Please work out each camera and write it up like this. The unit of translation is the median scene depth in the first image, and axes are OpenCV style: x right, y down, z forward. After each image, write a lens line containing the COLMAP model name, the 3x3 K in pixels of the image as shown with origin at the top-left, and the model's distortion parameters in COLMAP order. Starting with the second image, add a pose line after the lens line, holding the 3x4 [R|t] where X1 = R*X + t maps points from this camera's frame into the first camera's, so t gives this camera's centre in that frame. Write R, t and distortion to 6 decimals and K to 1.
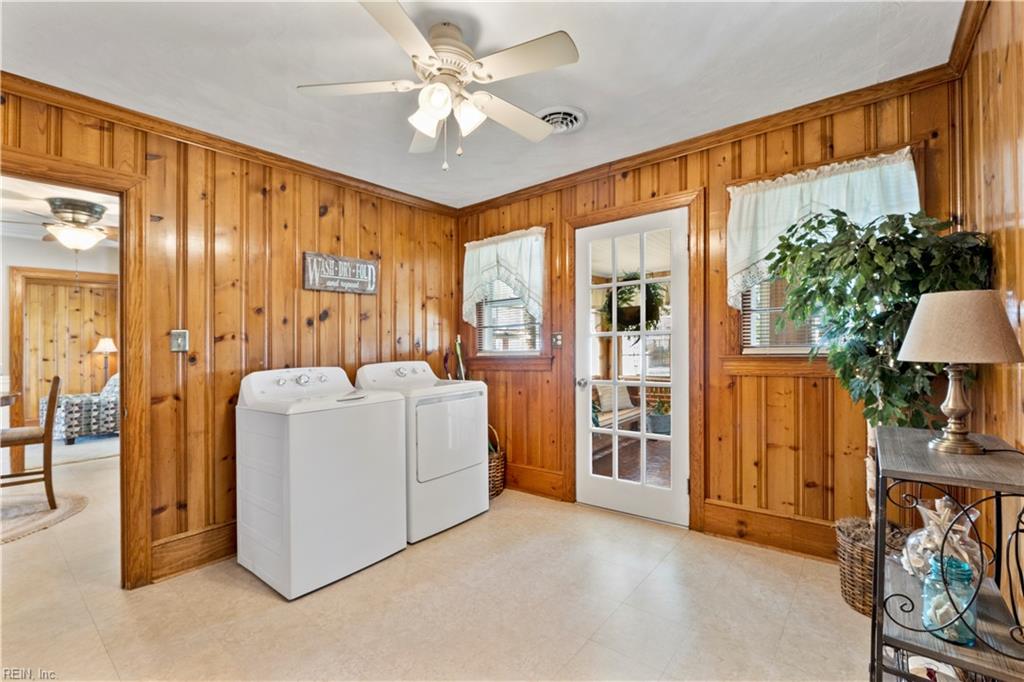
lens RADIAL K [[438.5, 0, 516.5], [0, 438.5, 334.6], [0, 0, 1]] dist [0.000393, -0.000140]
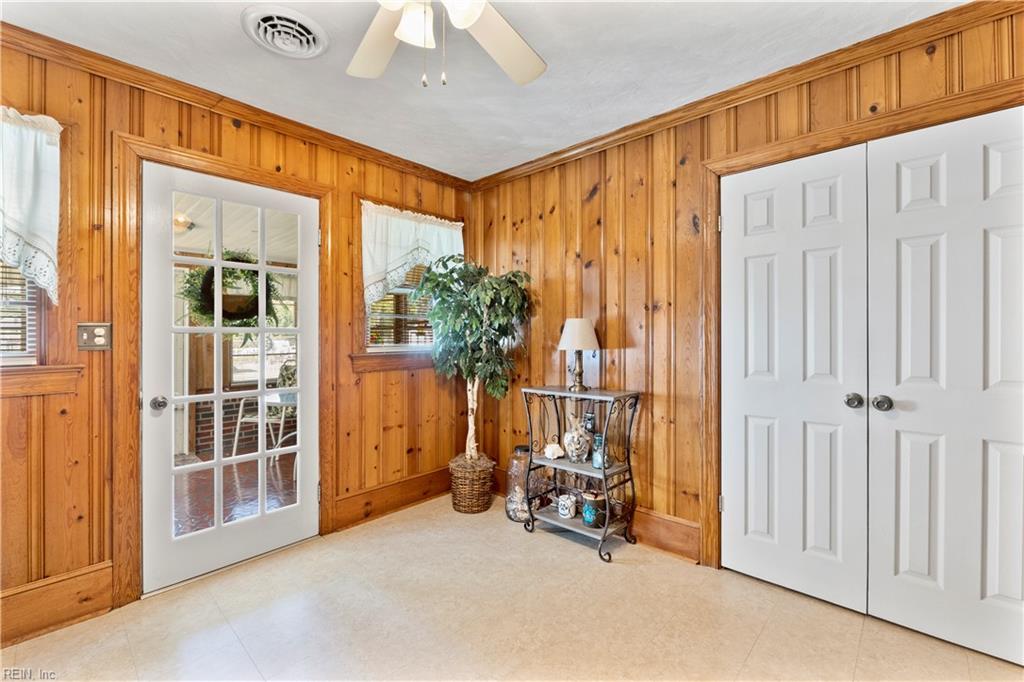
lens RADIAL K [[438.5, 0, 513.9], [0, 438.5, 344.6], [0, 0, 1]] dist [0.000393, -0.000140]
pose [[0.078664, 0.010597, 0.996845, -0.535390], [-0.013869, 0.999858, -0.009534, 0.026826], [-0.996805, -0.013075, 0.078800, 0.506552]]
